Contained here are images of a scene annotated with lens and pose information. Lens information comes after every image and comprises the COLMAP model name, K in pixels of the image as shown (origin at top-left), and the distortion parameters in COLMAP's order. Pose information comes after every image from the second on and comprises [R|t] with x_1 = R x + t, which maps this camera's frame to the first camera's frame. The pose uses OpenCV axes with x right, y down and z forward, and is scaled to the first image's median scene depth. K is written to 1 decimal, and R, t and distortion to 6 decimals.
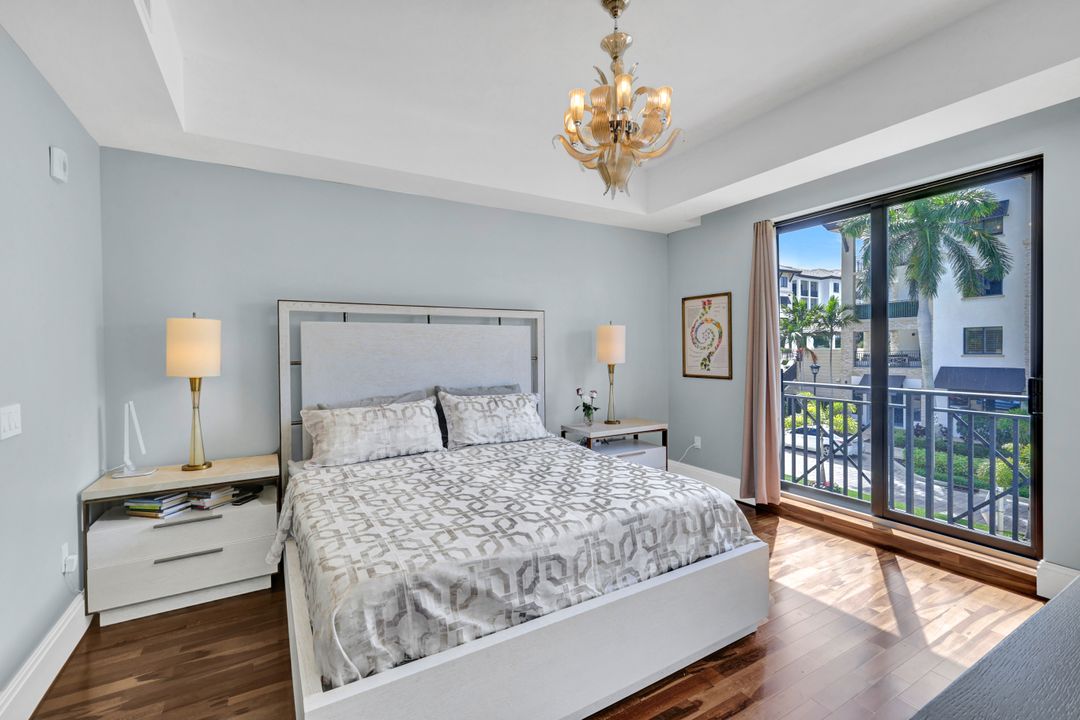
lens RADIAL K [[470.7, 0, 540.0], [0, 470.7, 353.6], [0, 0, 1]] dist [0.002503, 0.000702]
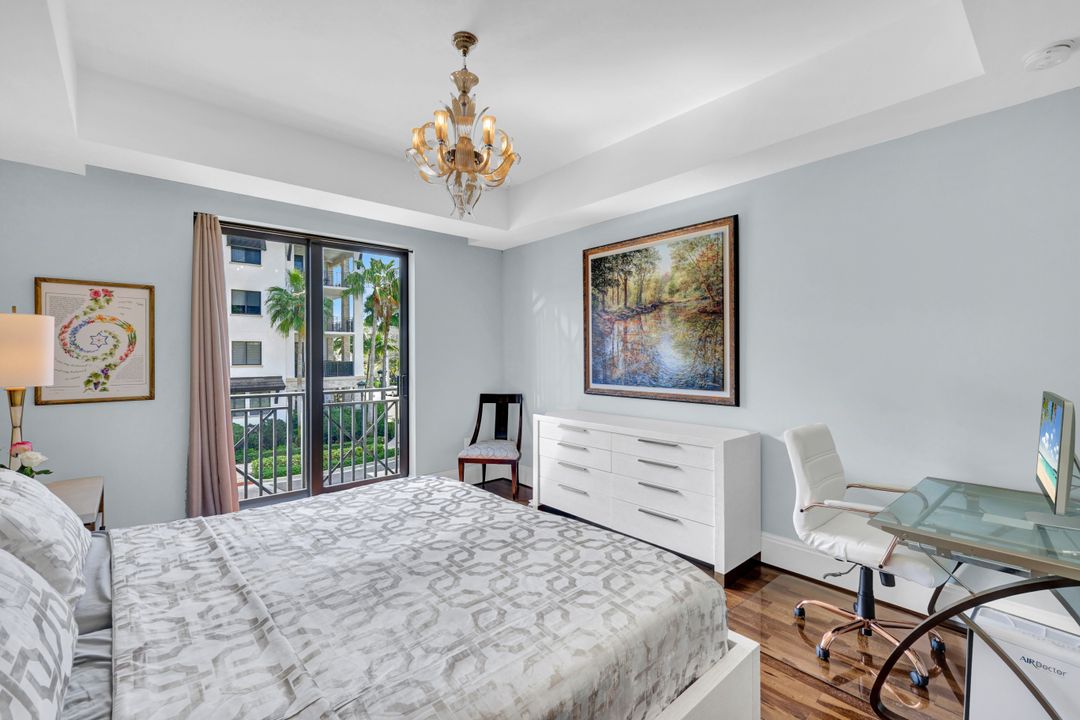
lens RADIAL K [[470.7, 0, 538.8], [0, 470.7, 360.2], [0, 0, 1]] dist [0.002503, 0.000702]
pose [[-0.203320, -0.000294, 0.979112, -0.868721], [0.013725, 0.999901, 0.003150, -0.005482], [-0.979016, 0.014078, -0.203296, 0.977236]]
